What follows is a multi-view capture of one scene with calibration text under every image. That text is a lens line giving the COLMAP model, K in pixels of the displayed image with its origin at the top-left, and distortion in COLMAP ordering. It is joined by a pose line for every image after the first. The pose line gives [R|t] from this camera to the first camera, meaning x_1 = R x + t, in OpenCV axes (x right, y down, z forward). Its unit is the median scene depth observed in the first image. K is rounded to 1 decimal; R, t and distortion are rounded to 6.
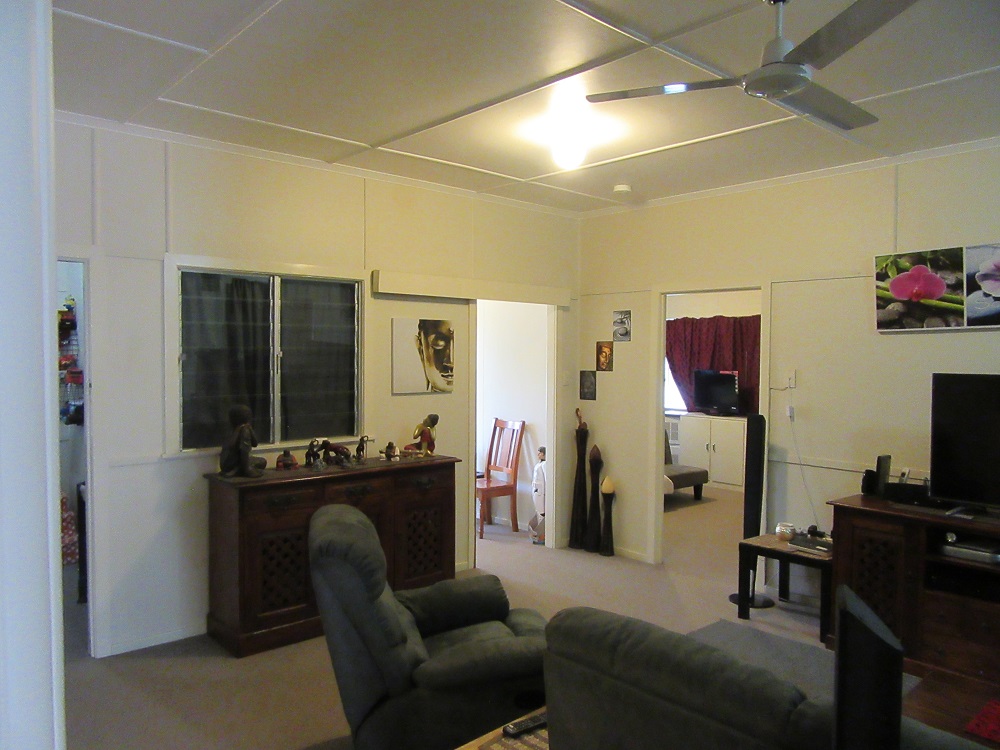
lens RADIAL K [[736.7, 0, 495.5], [0, 736.7, 377.9], [0, 0, 1]] dist [-0.009014, -0.000253]
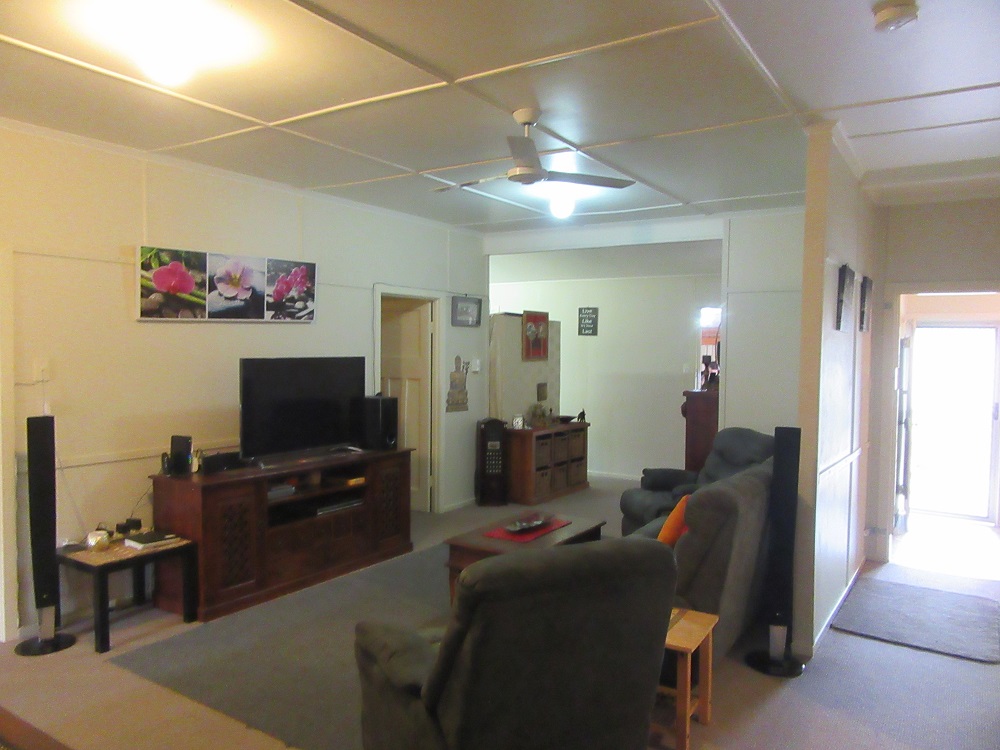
lens RADIAL K [[736.7, 0, 498.0], [0, 736.7, 372.8], [0, 0, 1]] dist [-0.009014, -0.000253]
pose [[-0.254961, -0.046572, 0.965829, -0.632662], [0.021780, 0.998309, 0.053888, -0.035075], [-0.966706, 0.034775, -0.253515, 0.820190]]
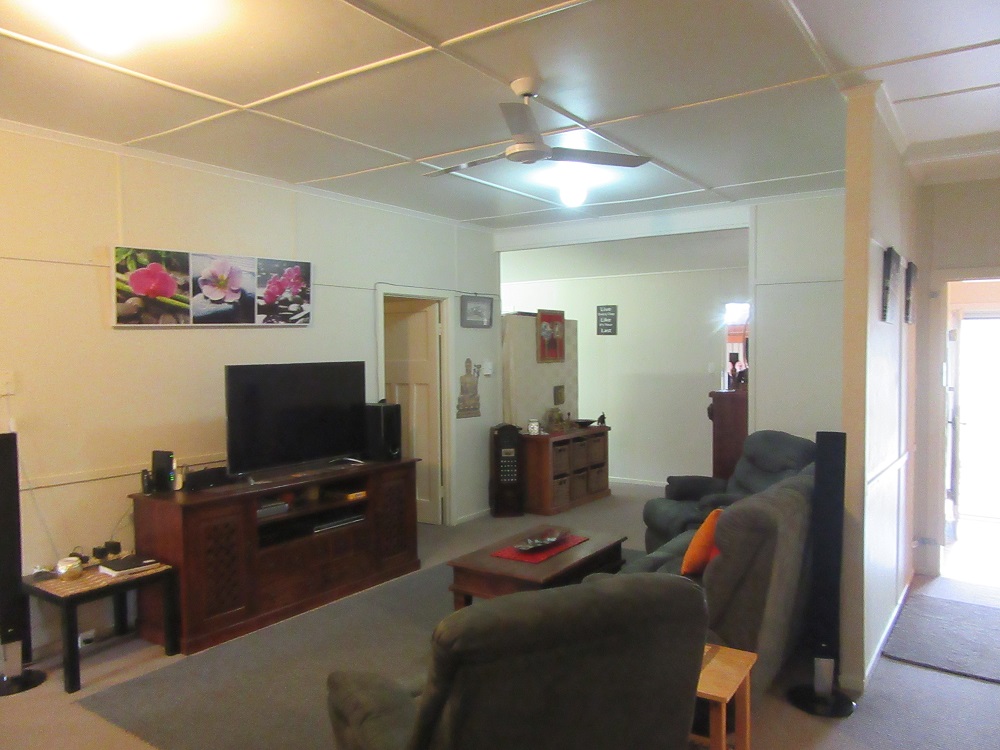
lens RADIAL K [[736.7, 0, 497.9], [0, 736.7, 376.8], [0, 0, 1]] dist [-0.009014, -0.000253]
pose [[-0.225157, -0.043145, 0.973367, -0.543883], [0.042481, 0.997634, 0.054047, -0.029573], [-0.973396, 0.053518, -0.222791, 0.773632]]
